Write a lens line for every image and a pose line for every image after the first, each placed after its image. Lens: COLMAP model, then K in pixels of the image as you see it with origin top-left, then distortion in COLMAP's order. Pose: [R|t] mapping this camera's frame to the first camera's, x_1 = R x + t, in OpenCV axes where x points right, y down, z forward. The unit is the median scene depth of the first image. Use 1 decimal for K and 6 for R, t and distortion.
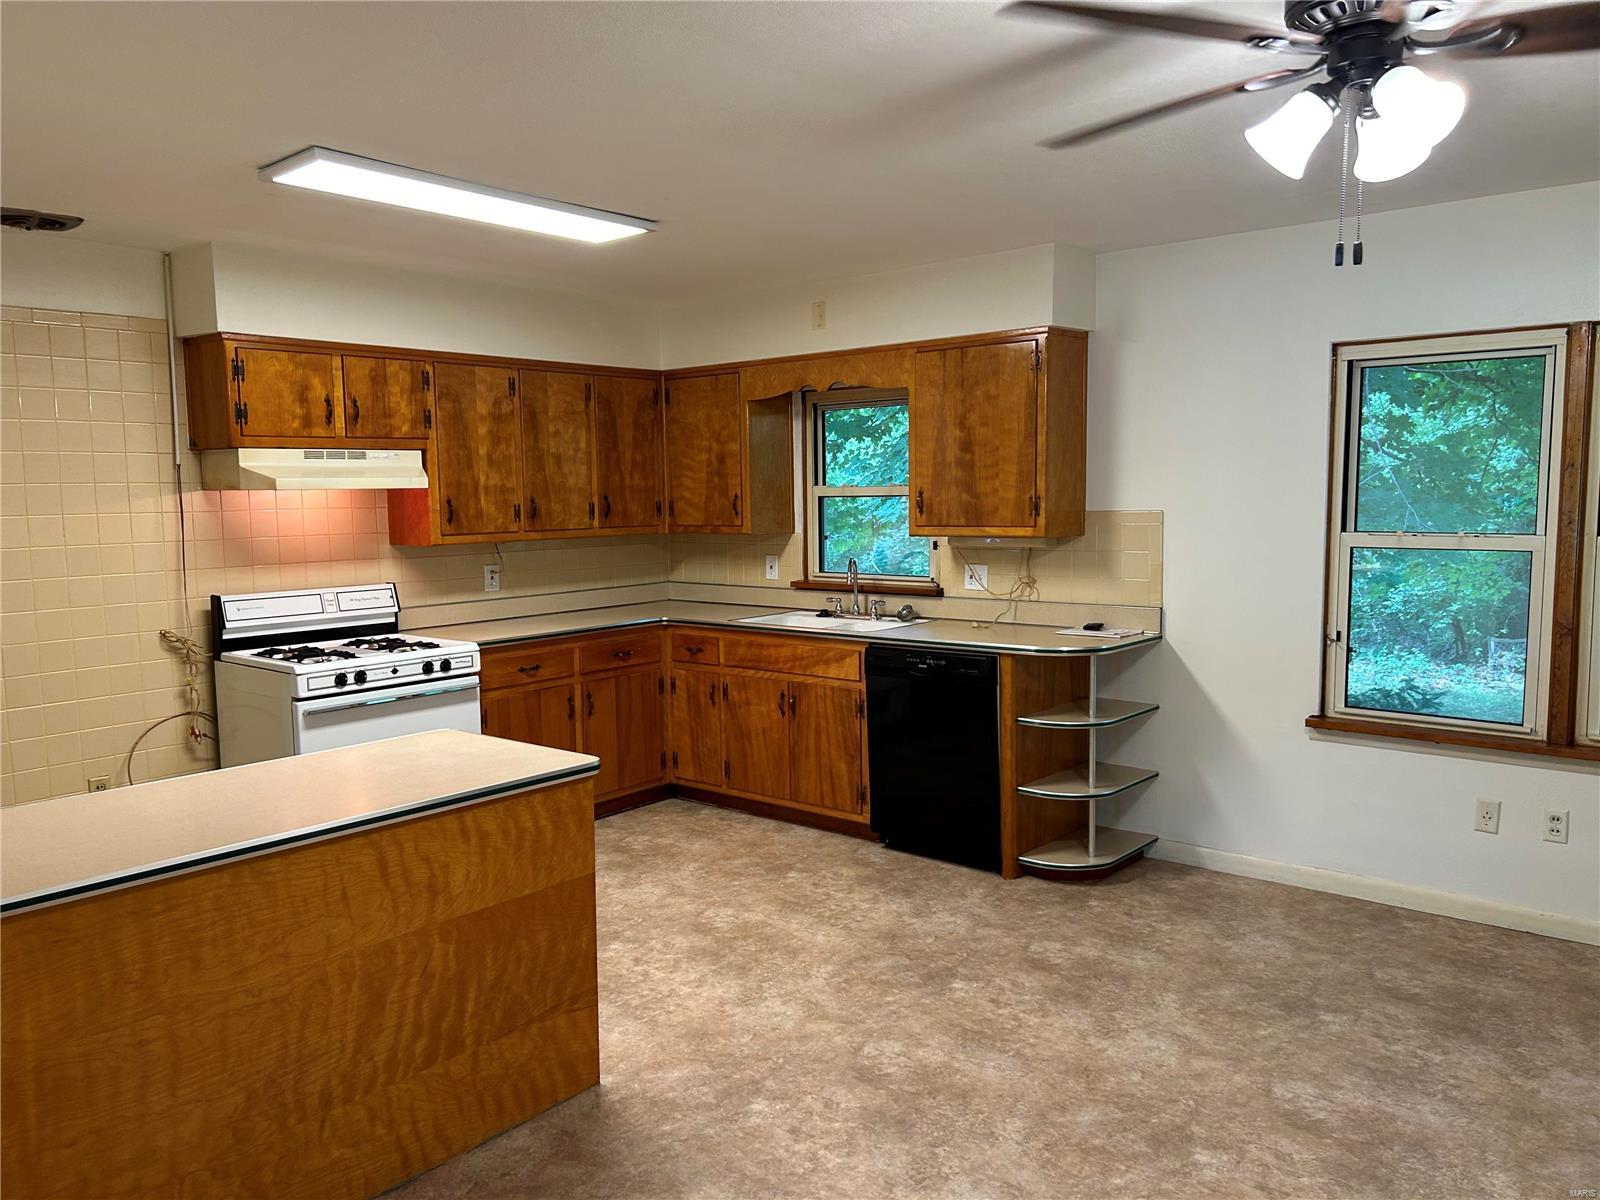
lens RADIAL K [[1214.9, 0, 804.9], [0, 1214.9, 601.9], [0, 0, 1]] dist [0.053036, -0.046052]
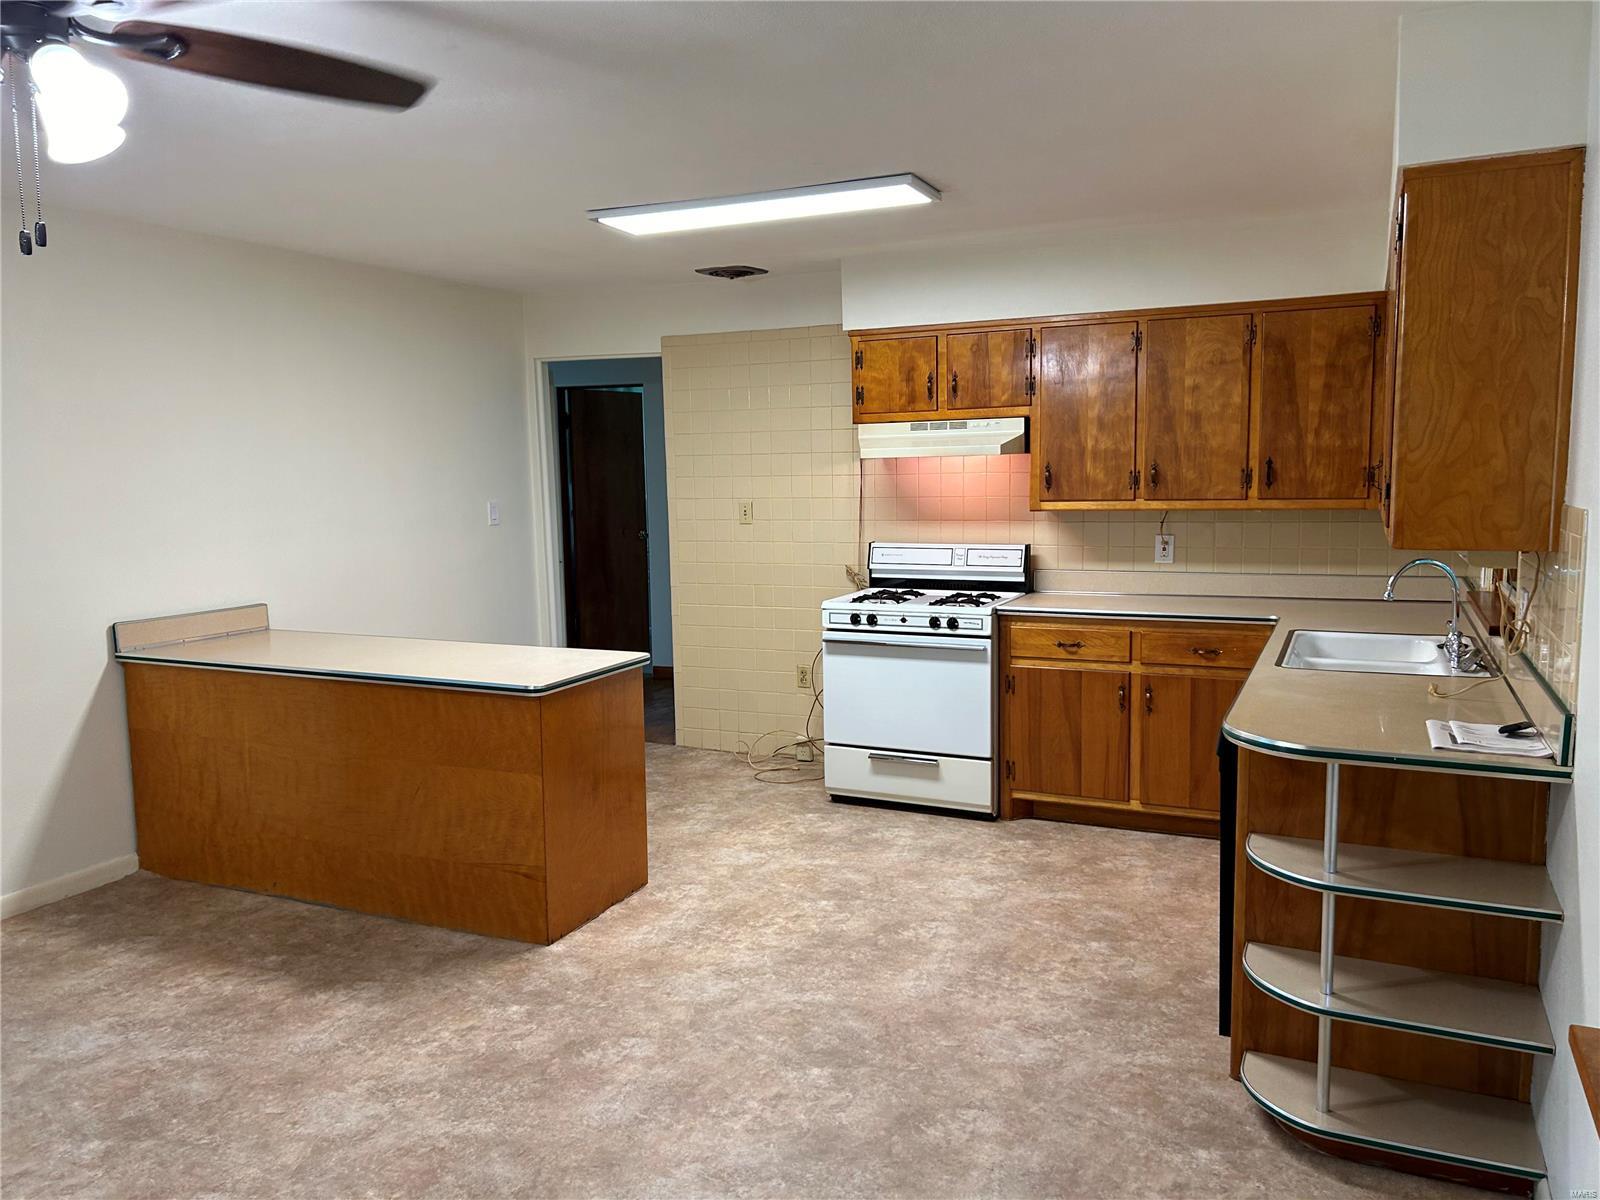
lens RADIAL K [[1214.9, 0, 770.6], [0, 1214.9, 588.6], [0, 0, 1]] dist [0.053036, -0.046052]
pose [[0.246645, 0.107901, -0.963080, 0.653737], [-0.076922, 0.992827, 0.091534, -0.060045], [0.966048, 0.051505, 0.253176, 0.559229]]
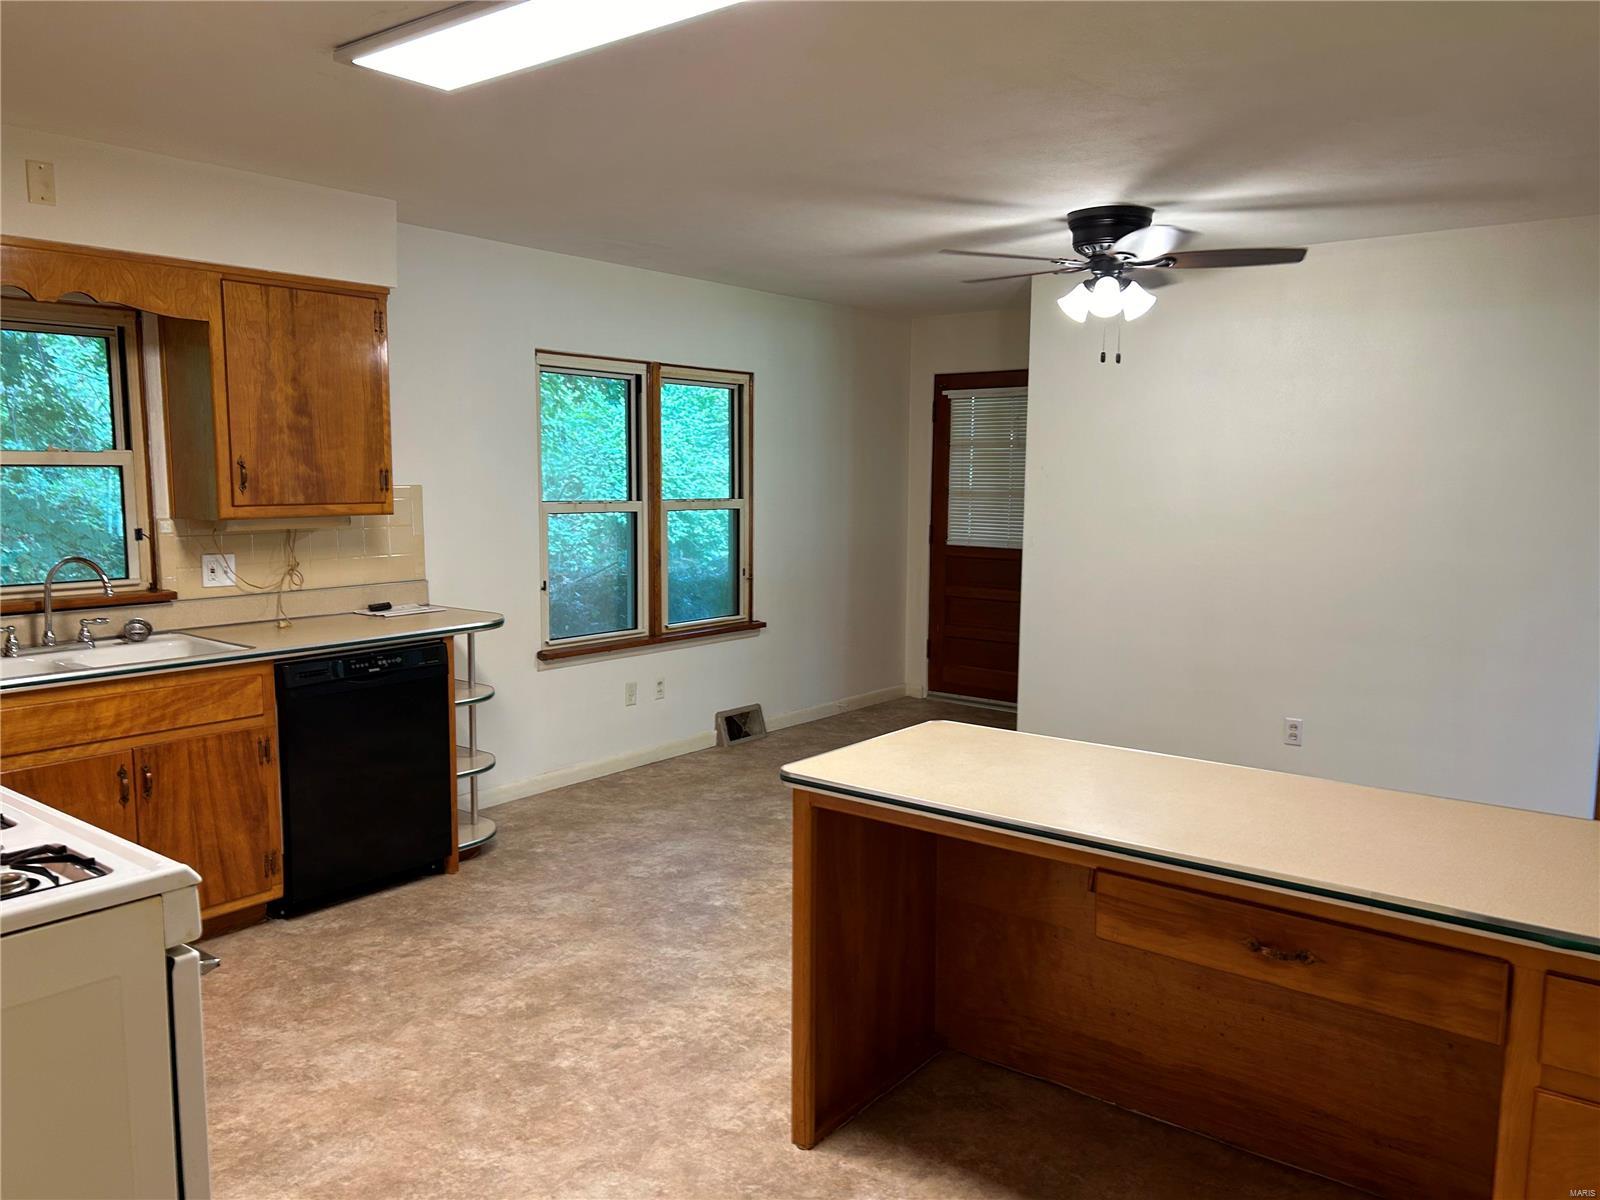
lens RADIAL K [[1214.9, 0, 796.7], [0, 1214.9, 598.8], [0, 0, 1]] dist [0.053036, -0.046052]
pose [[-0.040735, -0.098336, 0.994319, -0.725705], [0.087187, 0.990999, 0.101580, -0.054383], [-0.995359, 0.090830, -0.031794, 0.702472]]
